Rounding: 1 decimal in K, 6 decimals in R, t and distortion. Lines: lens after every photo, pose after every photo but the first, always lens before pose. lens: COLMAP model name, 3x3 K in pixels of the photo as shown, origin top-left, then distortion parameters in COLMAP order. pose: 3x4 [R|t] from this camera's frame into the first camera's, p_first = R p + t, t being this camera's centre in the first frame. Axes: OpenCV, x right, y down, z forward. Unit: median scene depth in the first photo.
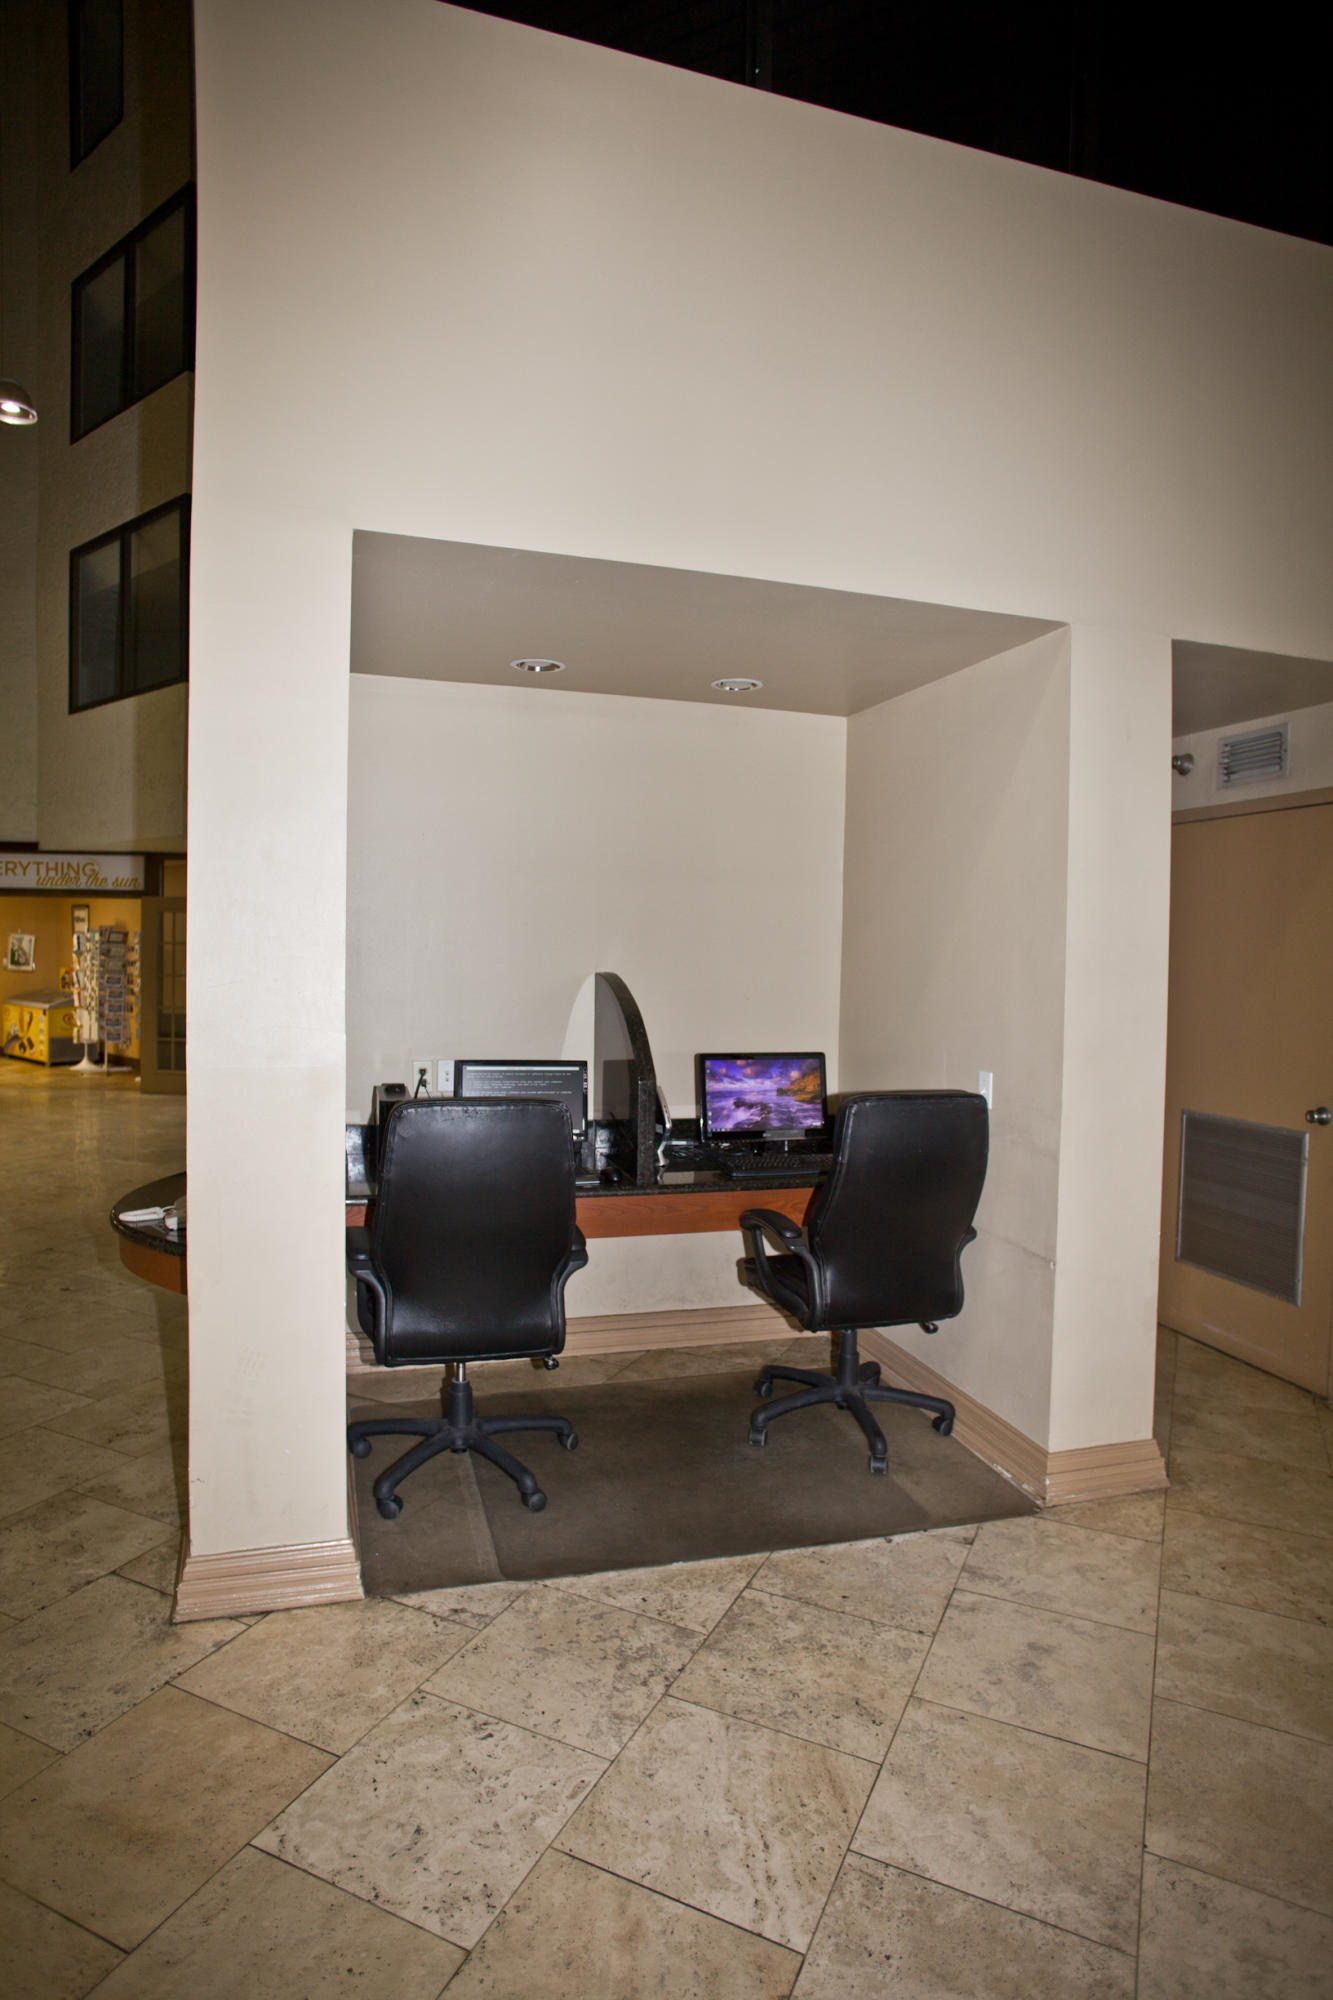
lens RADIAL K [[1104.8, 0, 666.5], [0, 1104.8, 1000.0], [0, 0, 1]] dist [-0.077371, 0.060067]
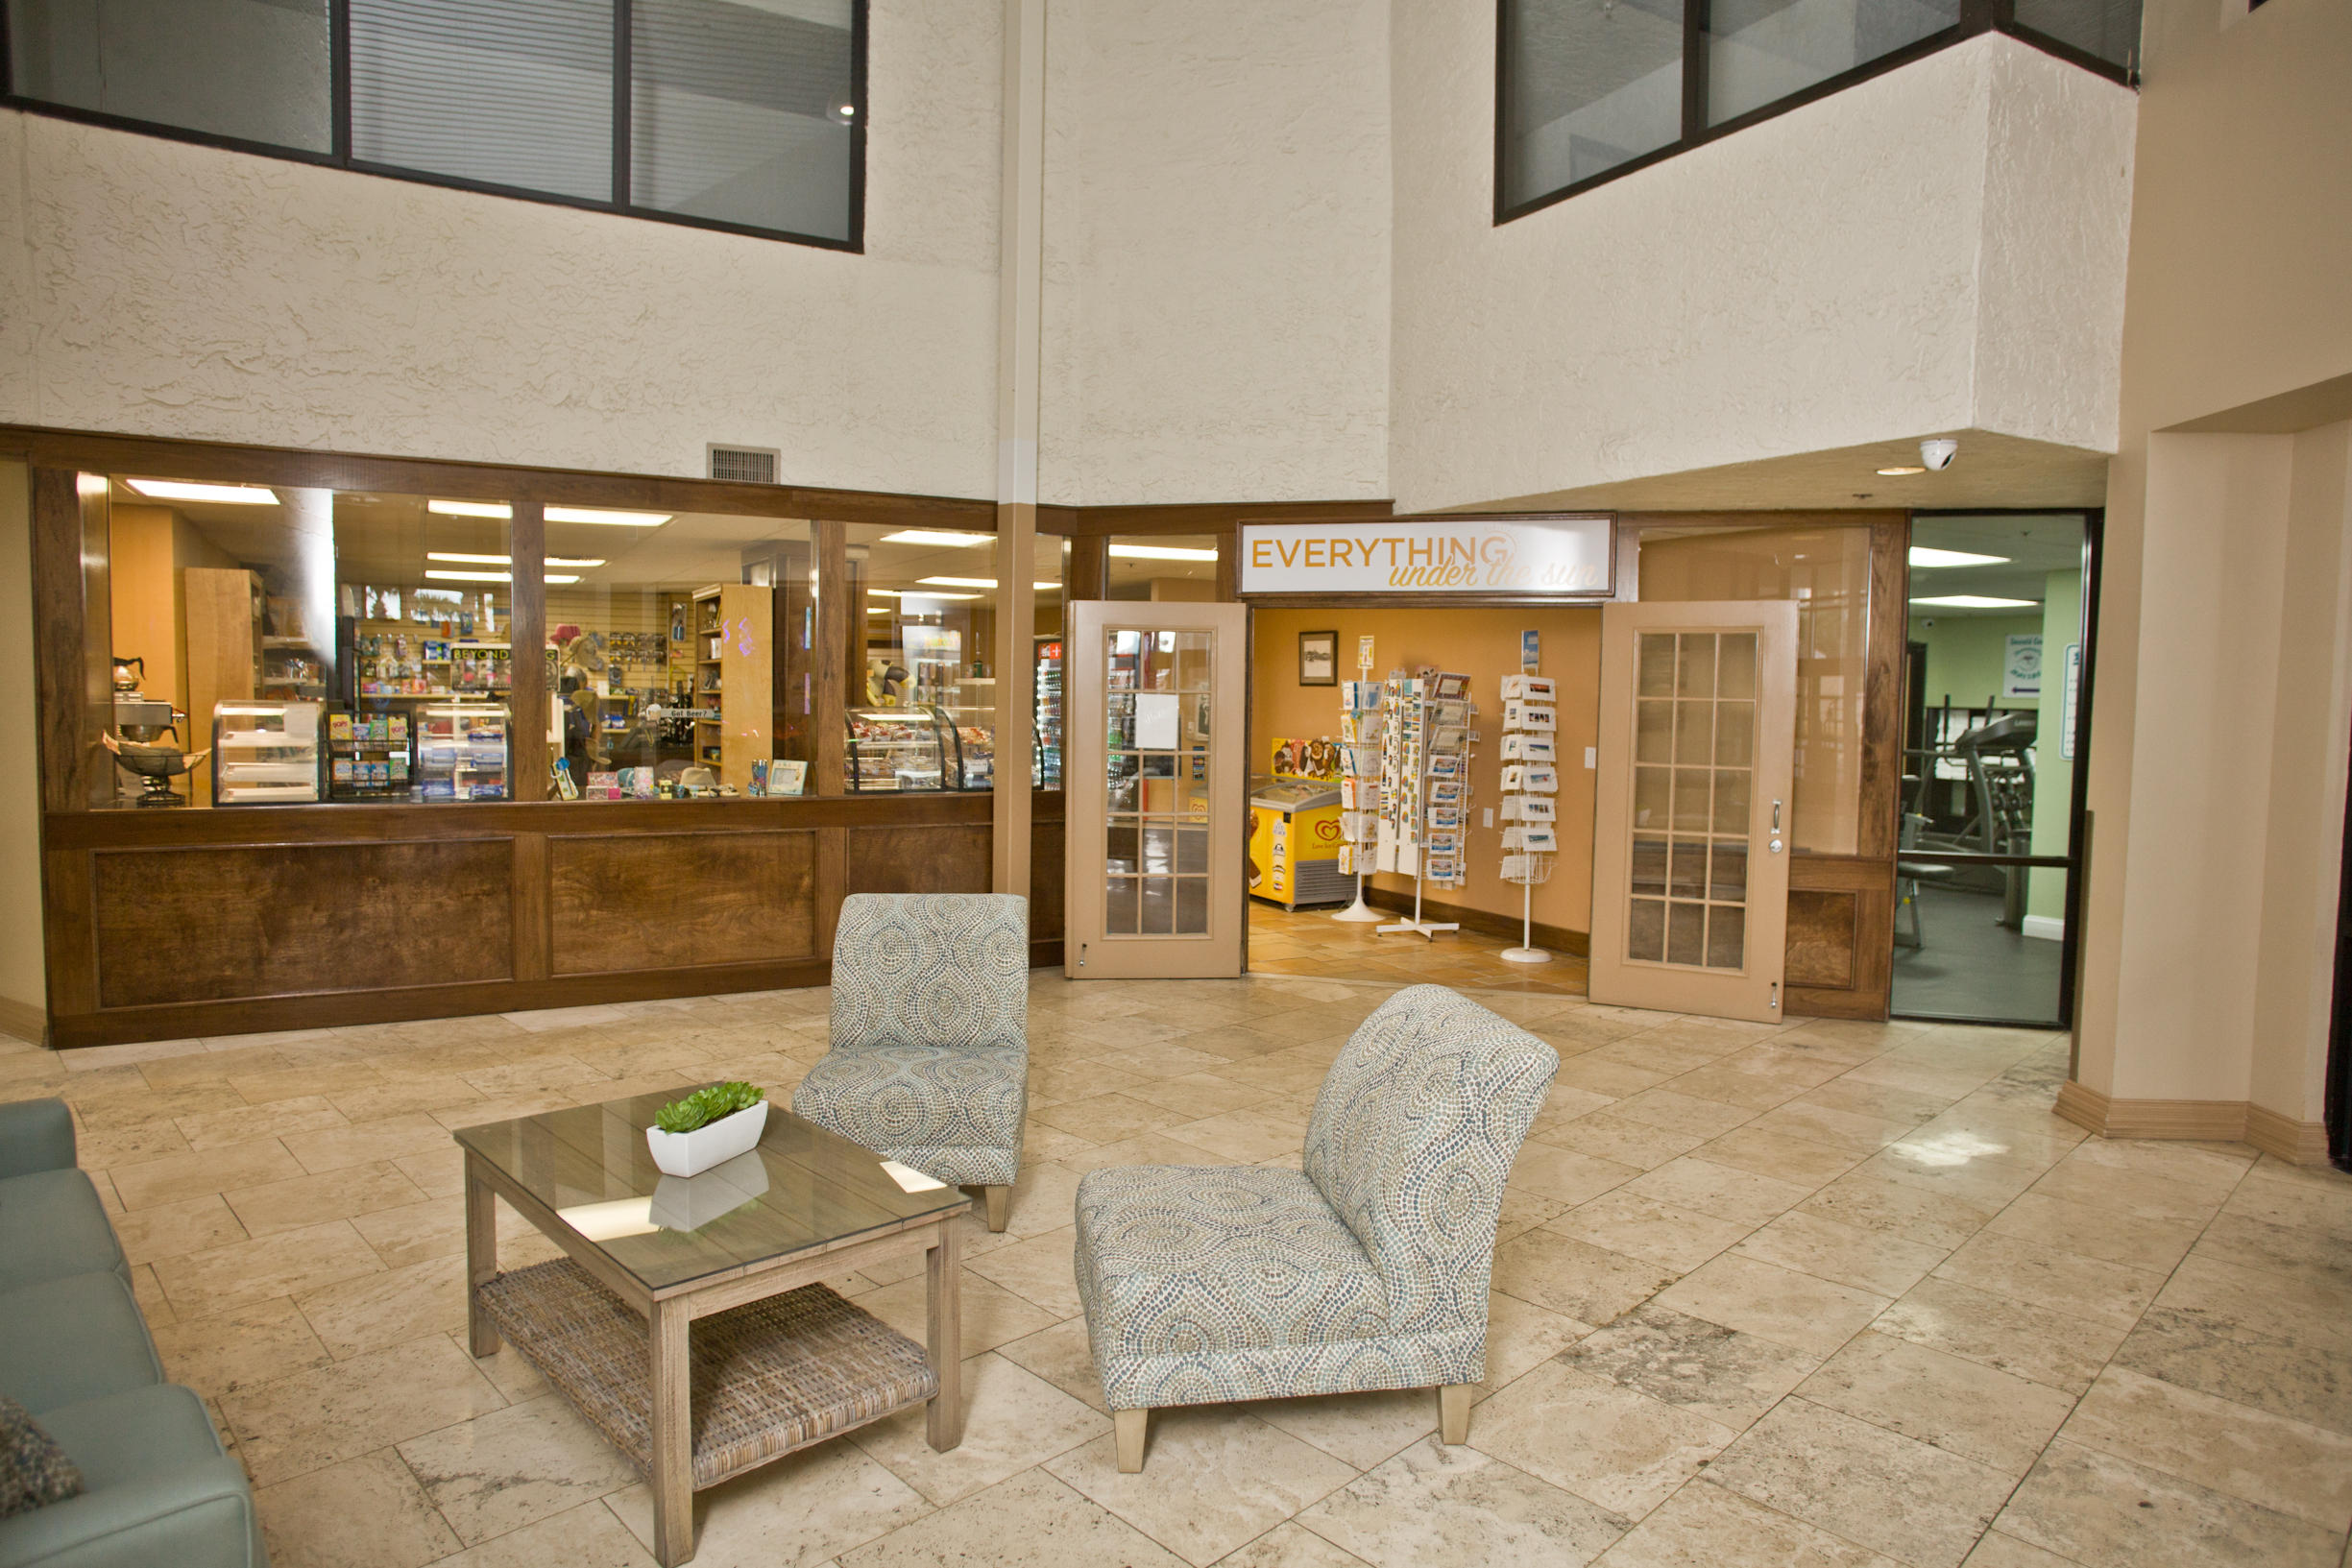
lens RADIAL K [[1299.1, 0, 1176.0], [0, 1299.1, 784.0], [0, 0, 1]] dist [-0.077371, 0.060067]
pose [[0.933908, 0.018033, -0.357057, -0.401782], [-0.009794, 0.999643, 0.024870, -0.023954], [0.357378, -0.019729, 0.933751, 0.350193]]
